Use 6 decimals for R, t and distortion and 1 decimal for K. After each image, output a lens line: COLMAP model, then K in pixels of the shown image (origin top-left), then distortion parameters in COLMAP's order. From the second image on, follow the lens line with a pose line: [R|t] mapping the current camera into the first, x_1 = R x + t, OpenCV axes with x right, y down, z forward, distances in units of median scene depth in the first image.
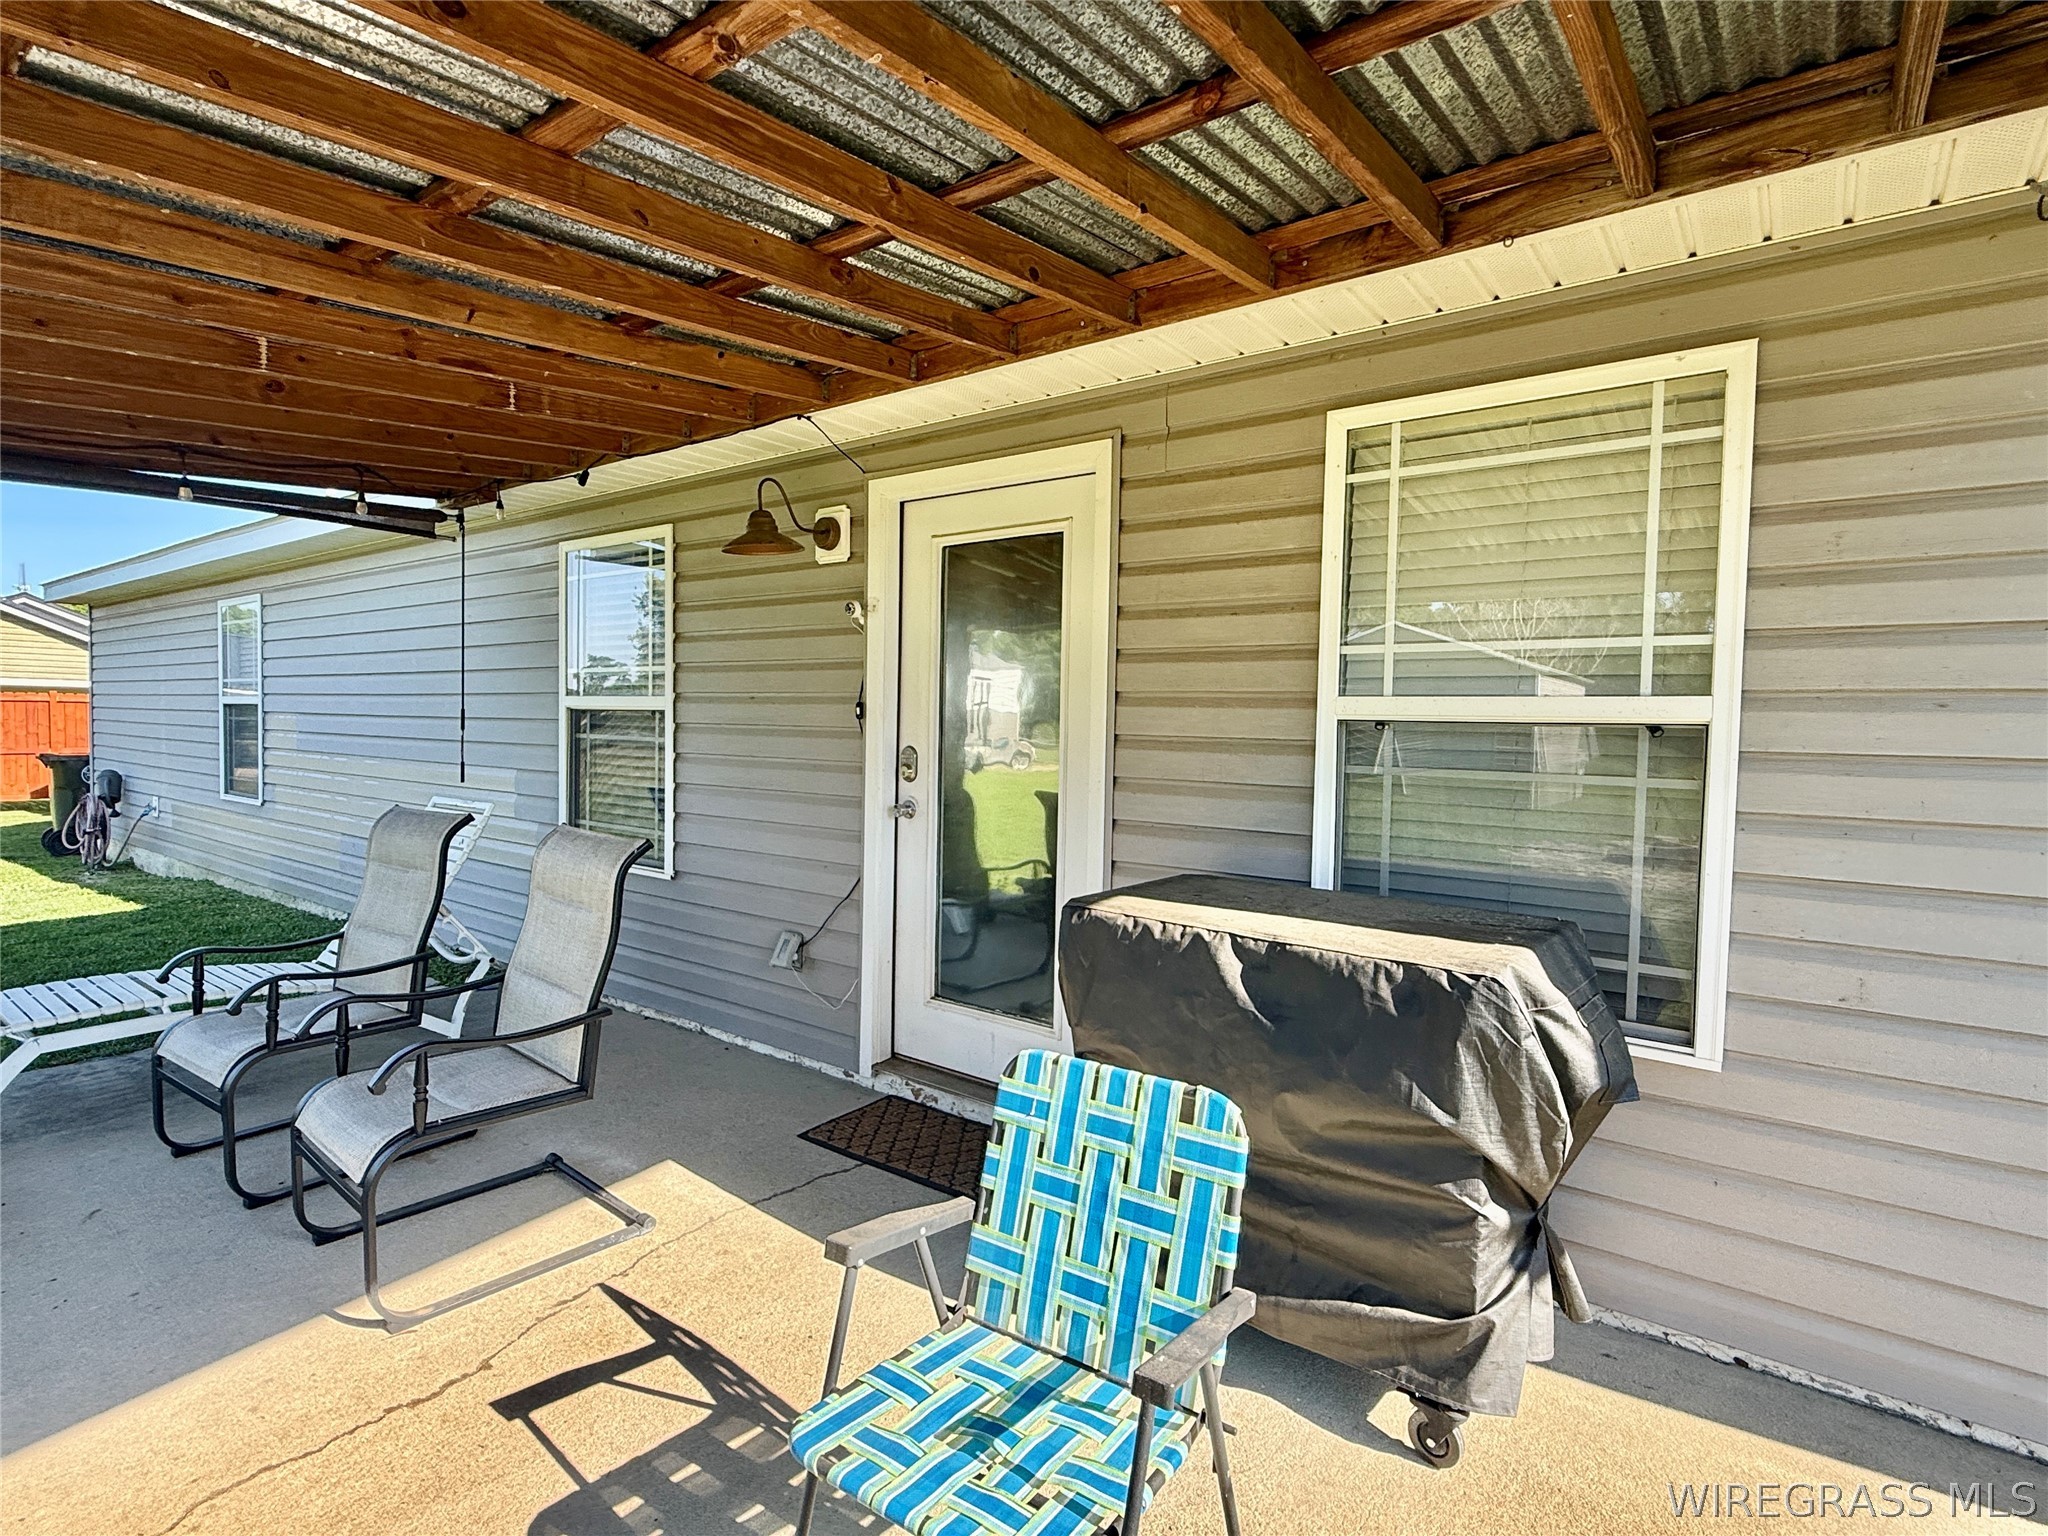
lens RADIAL K [[1037.9, 0, 1024.0], [0, 1037.9, 768.0], [0, 0, 1]] dist [0.001525, 0.000414]
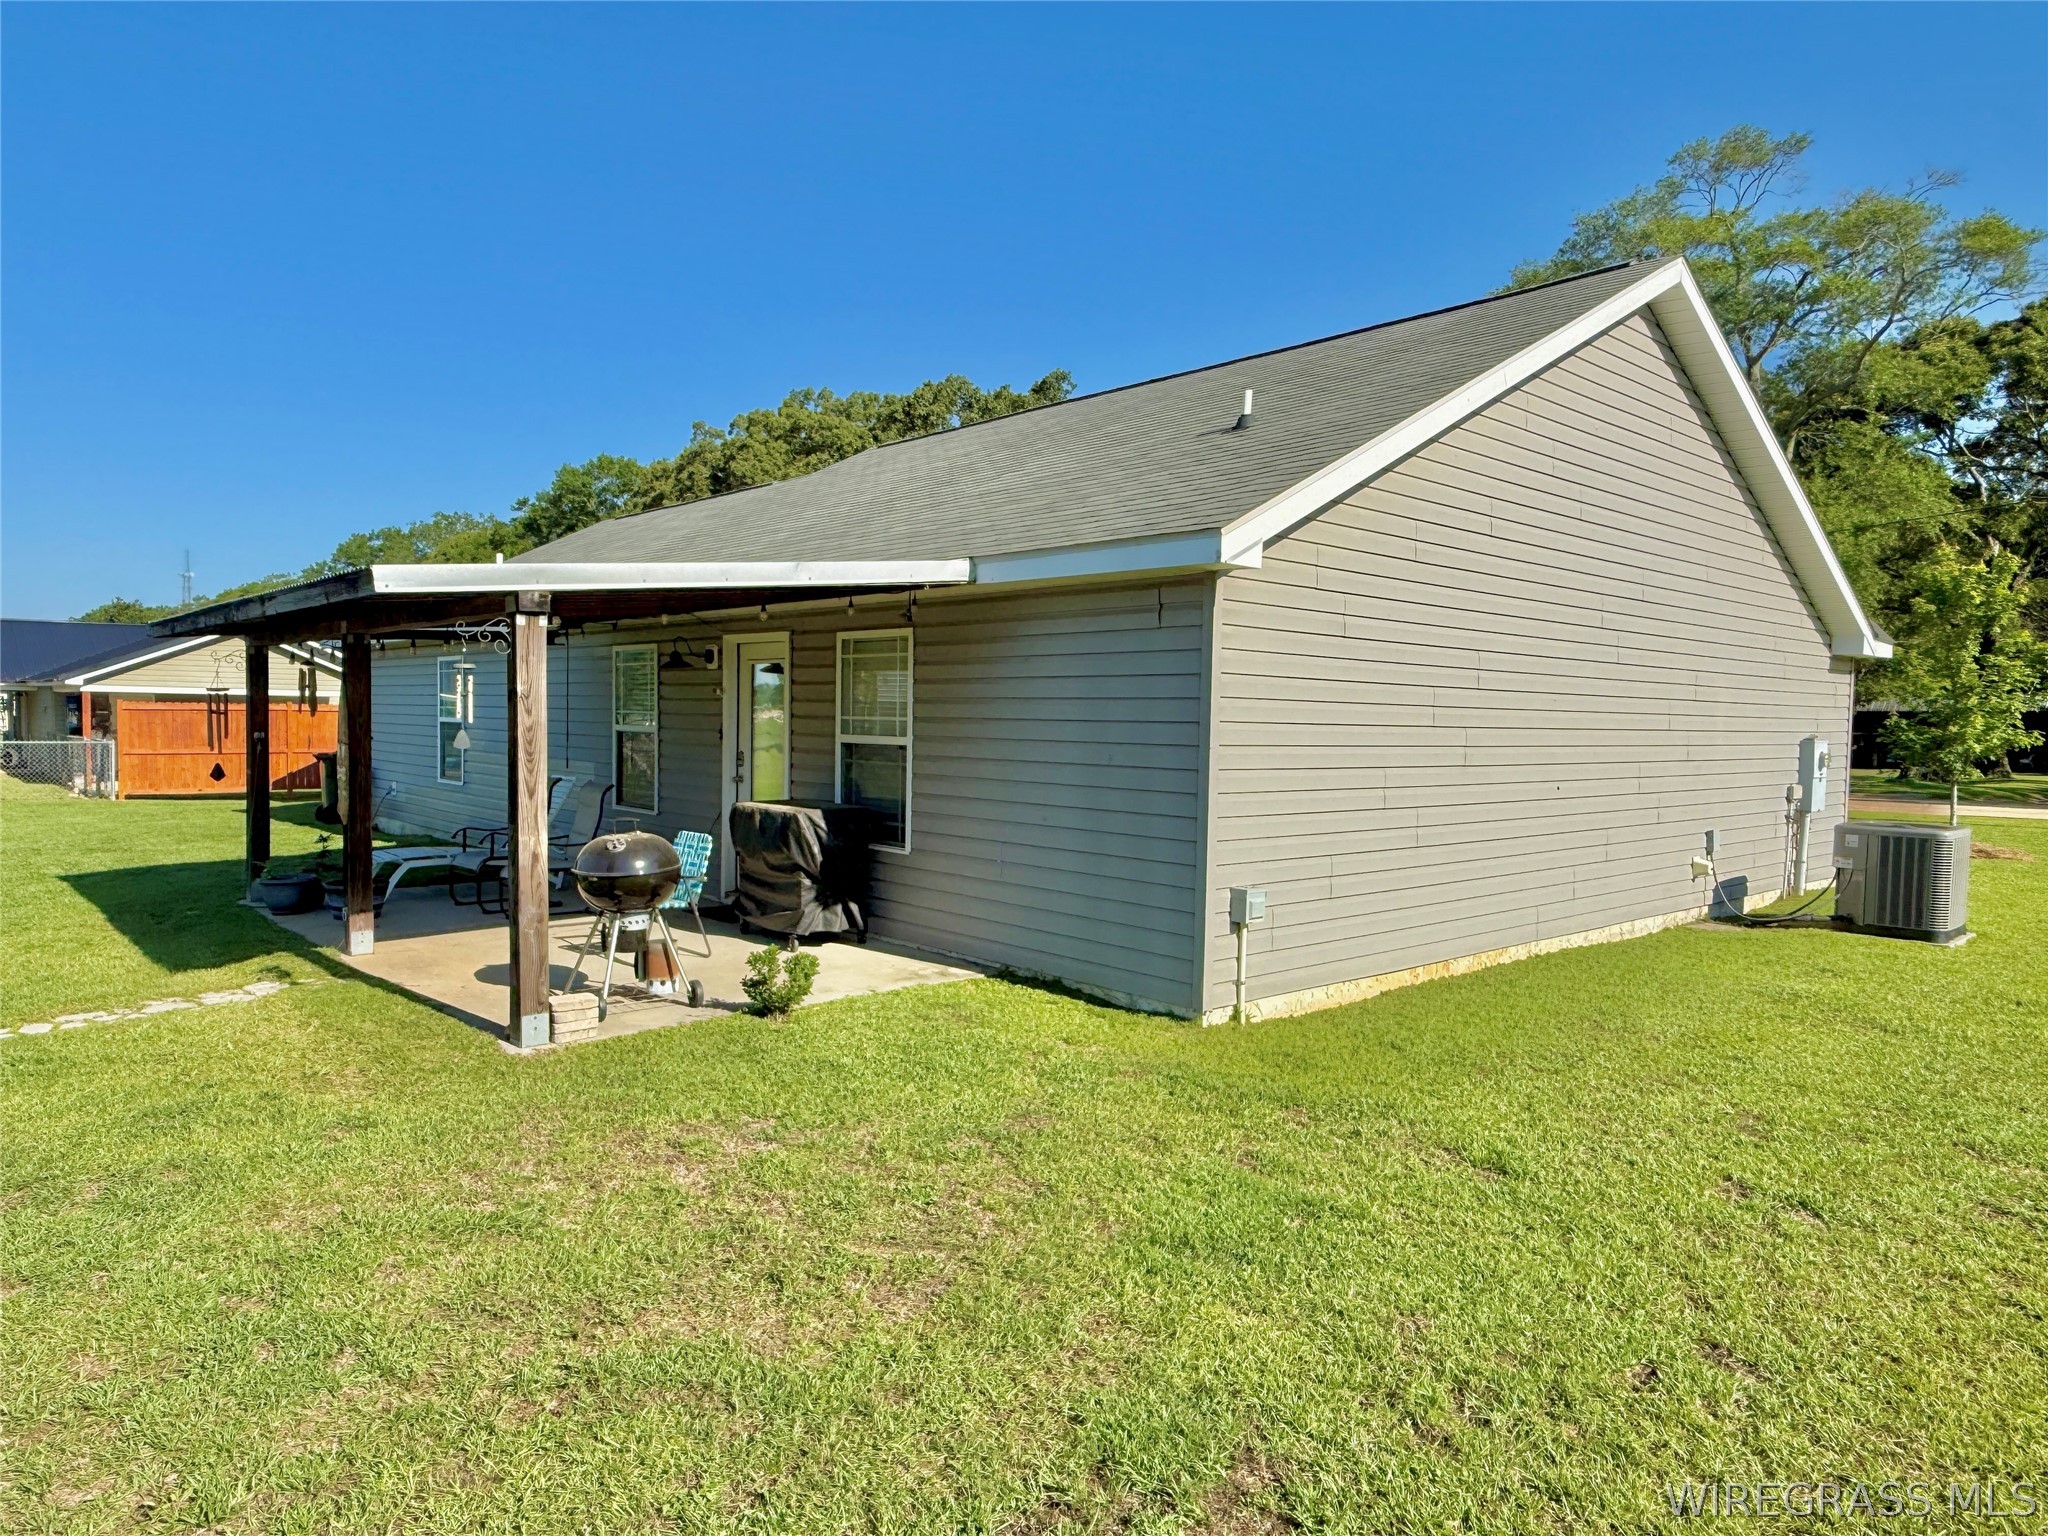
lens RADIAL K [[1295.6, 0, 1024.0], [0, 1295.6, 768.0], [0, 0, 1]] dist [0.005157, 0.002462]
pose [[0.981379, 0.004345, -0.192032, 1.039619], [-0.004993, 0.999983, -0.002893, 0.021161], [0.192016, 0.003797, 0.981384, -1.654757]]
